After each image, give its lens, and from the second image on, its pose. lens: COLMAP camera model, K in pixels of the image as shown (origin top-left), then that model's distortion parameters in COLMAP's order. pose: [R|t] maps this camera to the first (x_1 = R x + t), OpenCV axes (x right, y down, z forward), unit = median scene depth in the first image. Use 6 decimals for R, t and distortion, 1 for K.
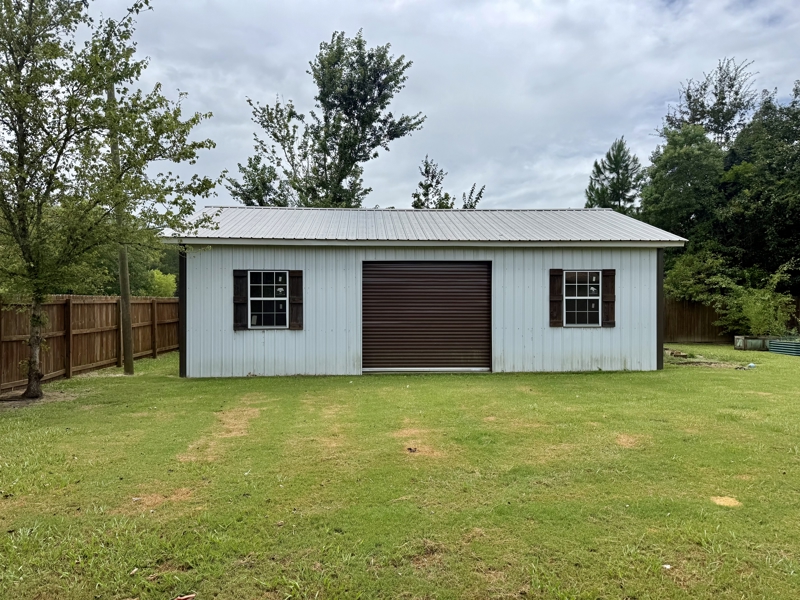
lens RADIAL K [[570.6, 0, 400.0], [0, 570.6, 300.0], [0, 0, 1]] dist [0.000424, 0.050950]
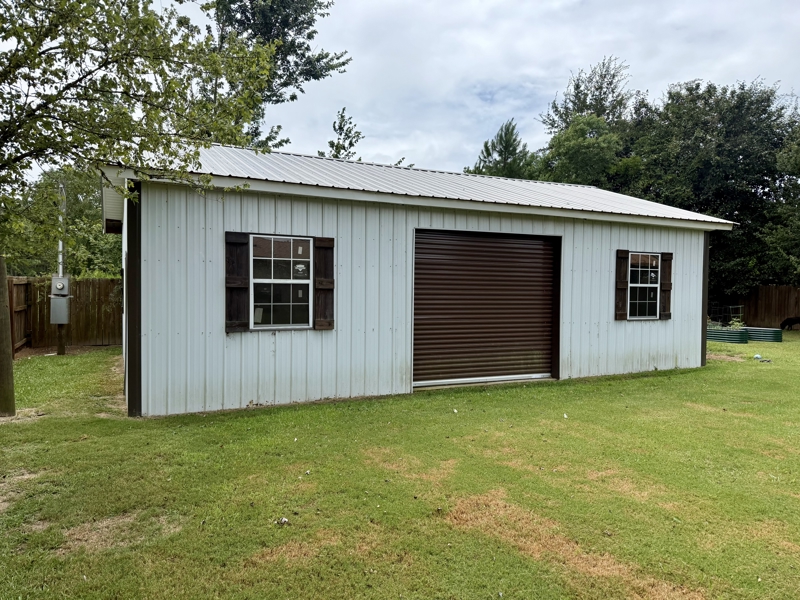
lens RADIAL K [[569.5, 0, 400.0], [0, 569.5, 300.0], [0, 0, 1]] dist [0.073285, -0.098964]
pose [[0.924376, 0.002046, 0.381477, -0.340301], [-0.011963, 0.999649, 0.023627, 0.002119], [-0.381295, -0.026404, 0.924076, 0.360062]]
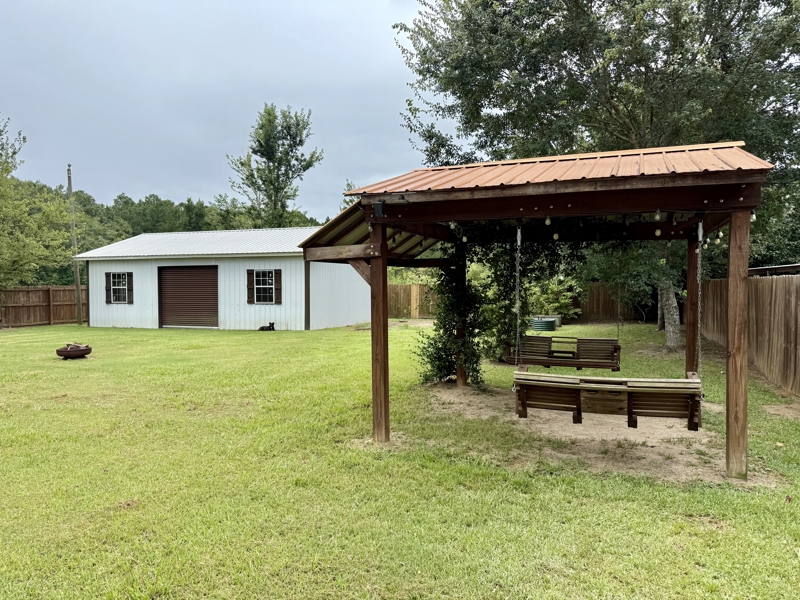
lens RADIAL K [[569.5, 0, 400.0], [0, 569.5, 300.0], [0, 0, 1]] dist [0.073285, -0.098964]
pose [[0.911808, 0.008252, -0.410533, 1.382569], [0.006151, 0.999411, 0.033750, -0.018372], [0.410570, -0.033299, 0.911221, -0.361899]]
